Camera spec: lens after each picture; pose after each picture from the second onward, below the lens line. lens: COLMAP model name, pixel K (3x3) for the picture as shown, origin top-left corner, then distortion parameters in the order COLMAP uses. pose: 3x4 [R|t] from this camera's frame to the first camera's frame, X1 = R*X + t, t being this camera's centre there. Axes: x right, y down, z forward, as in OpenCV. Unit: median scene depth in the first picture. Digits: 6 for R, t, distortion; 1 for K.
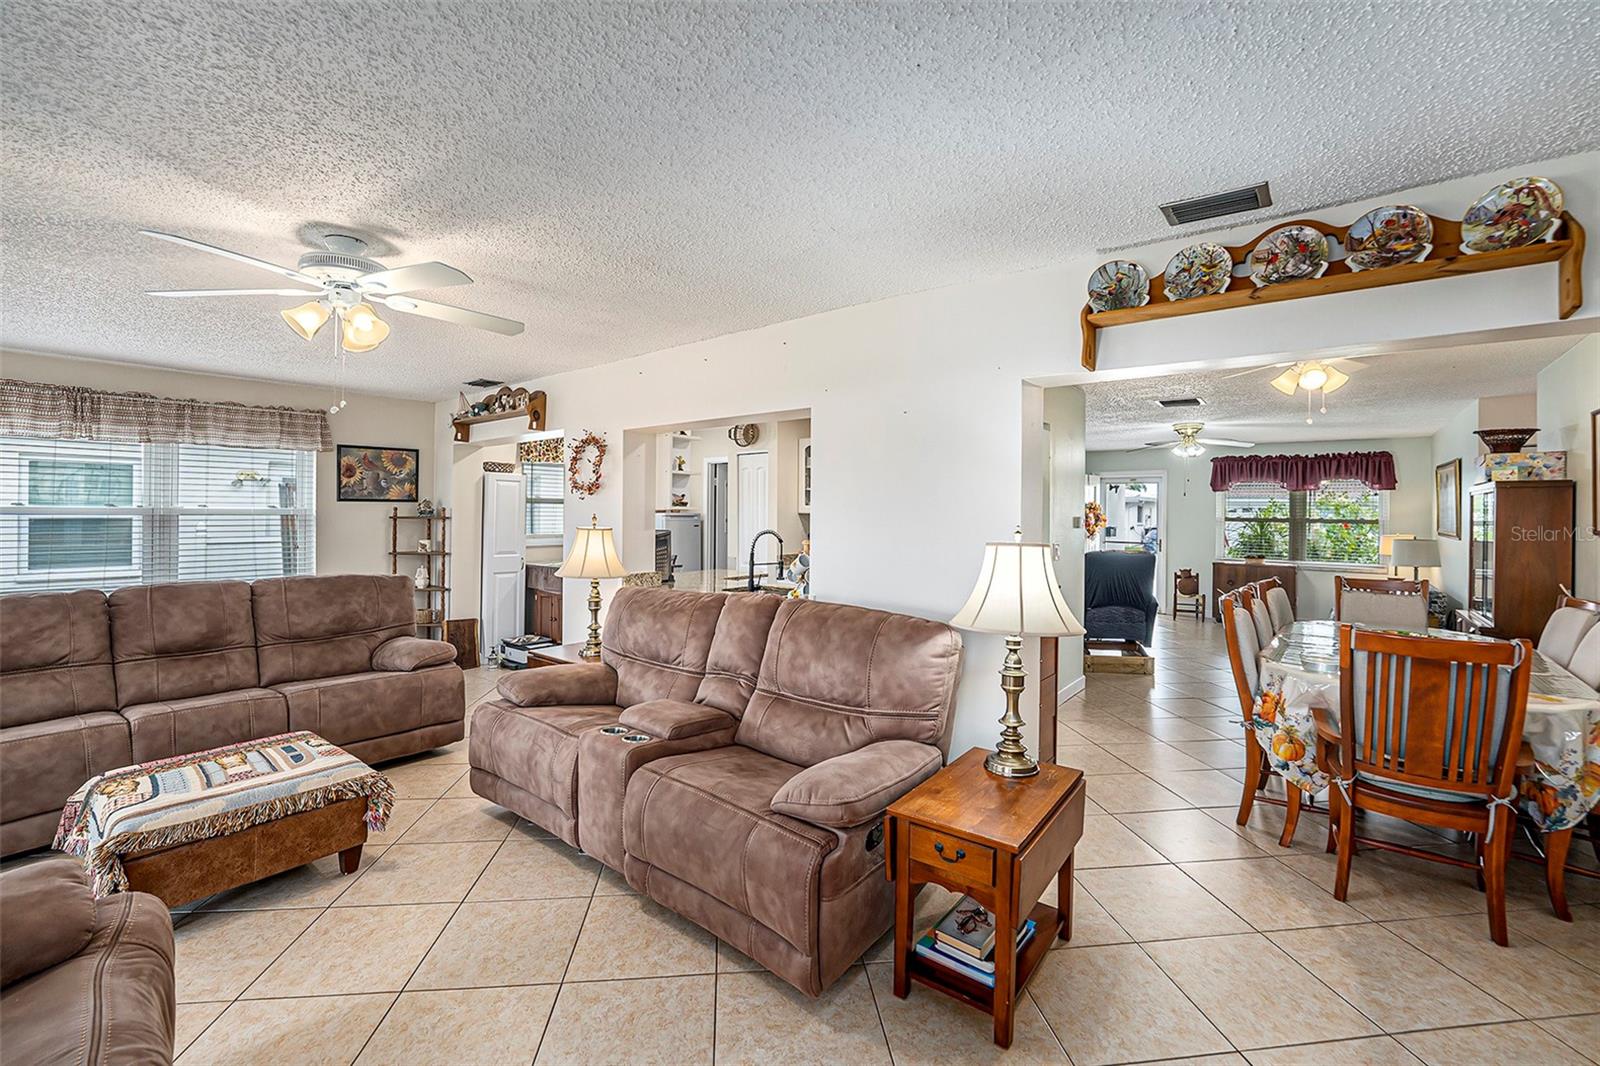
lens RADIAL K [[670.6, 0, 797.9], [0, 670.6, 500.7], [0, 0, 1]] dist [-0.020037, 0.000780]
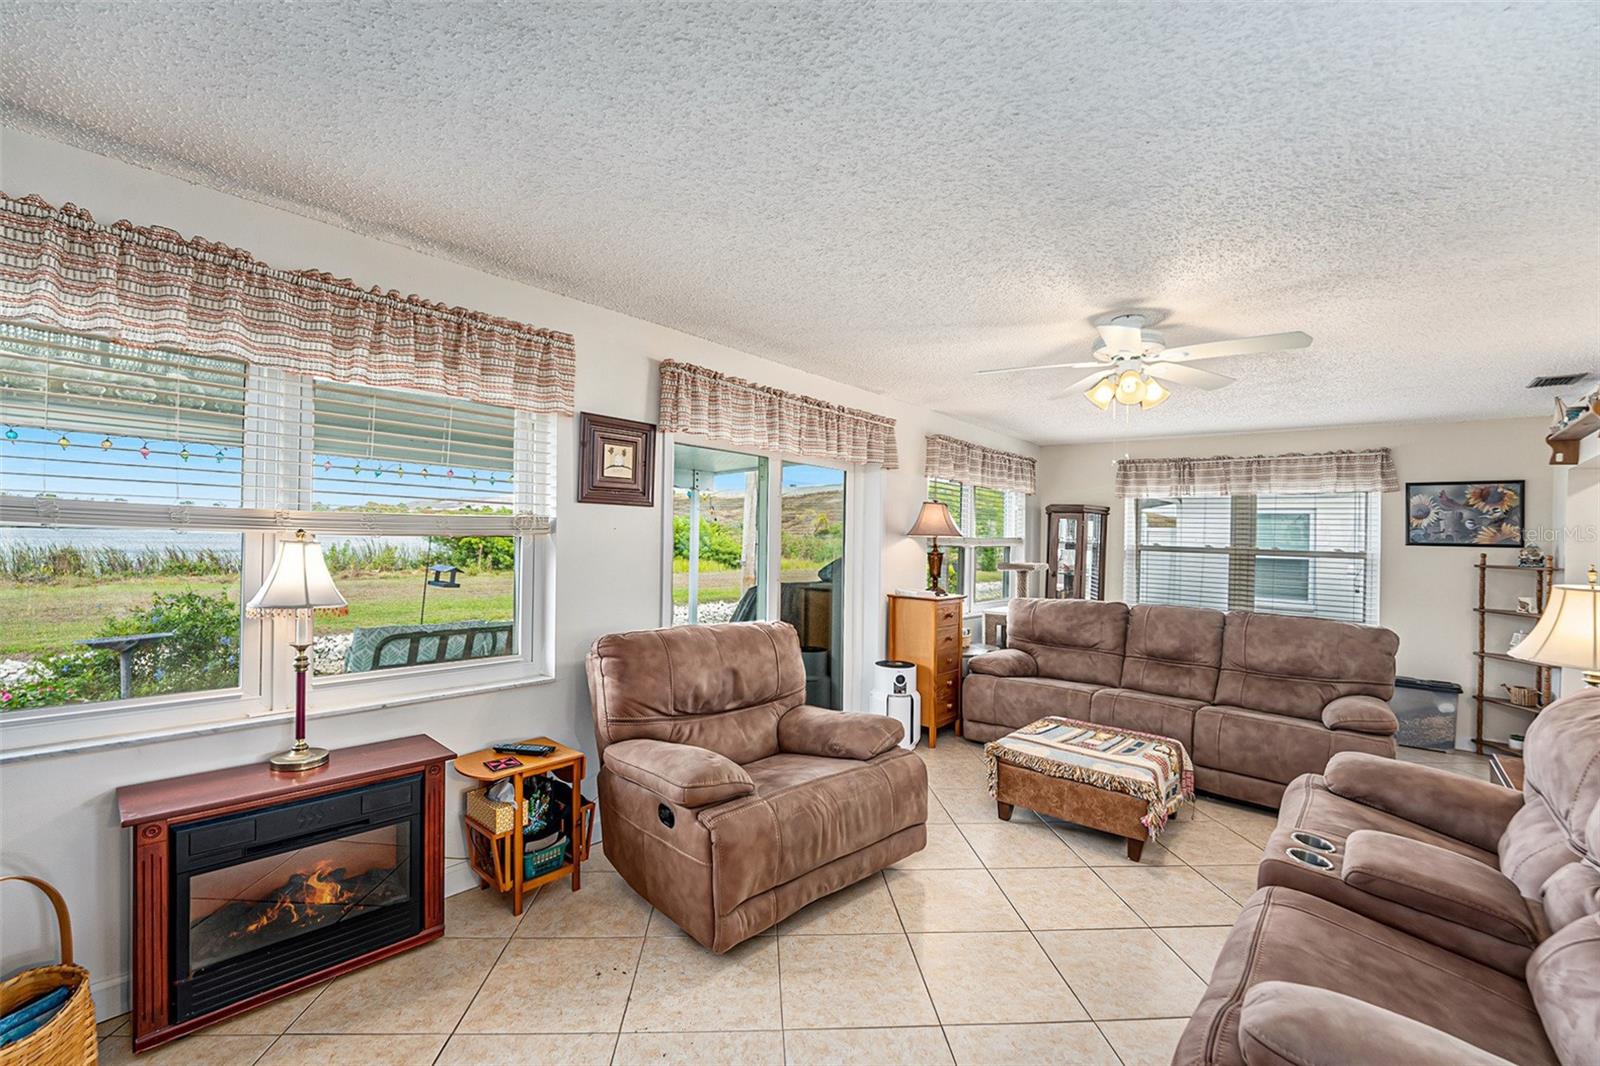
lens RADIAL K [[670.6, 0, 814.5], [0, 670.6, 526.3], [0, 0, 1]] dist [-0.020037, 0.000780]
pose [[-0.019544, -0.019243, -0.999624, 0.339143], [-0.015445, 0.999701, -0.018942, 0.006850], [0.999690, 0.015069, -0.019836, 0.308309]]
